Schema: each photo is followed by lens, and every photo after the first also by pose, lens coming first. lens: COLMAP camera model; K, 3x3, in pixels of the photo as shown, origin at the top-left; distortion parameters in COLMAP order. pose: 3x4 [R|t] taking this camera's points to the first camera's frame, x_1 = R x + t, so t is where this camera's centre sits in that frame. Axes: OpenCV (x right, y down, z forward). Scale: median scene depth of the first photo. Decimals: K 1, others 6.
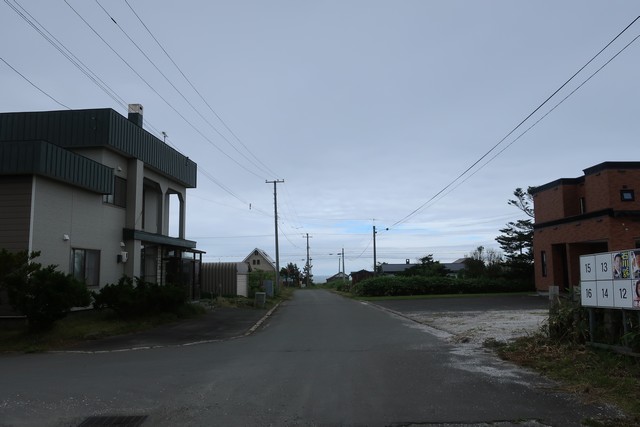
lens RADIAL K [[502.4, 0, 320.5], [0, 502.4, 214.7], [0, 0, 1]] dist [-0.011615, -0.001133]
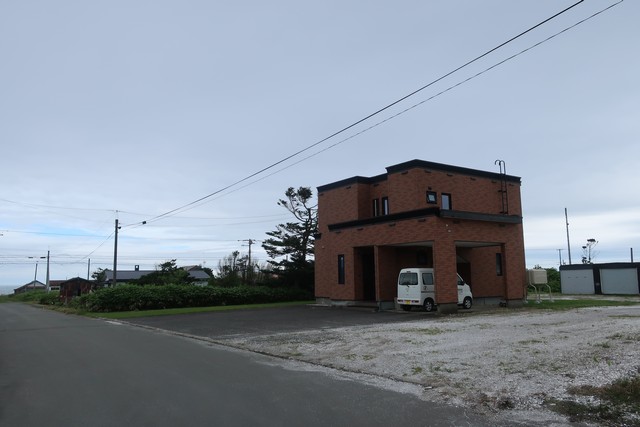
lens RADIAL K [[502.4, 0, 319.5], [0, 502.4, 211.9], [0, 0, 1]] dist [-0.011615, -0.001133]
pose [[0.842490, 0.072658, 0.533789, -0.048609], [-0.059531, 0.997351, -0.041797, 0.027907], [-0.535412, 0.003437, 0.844584, 0.209402]]
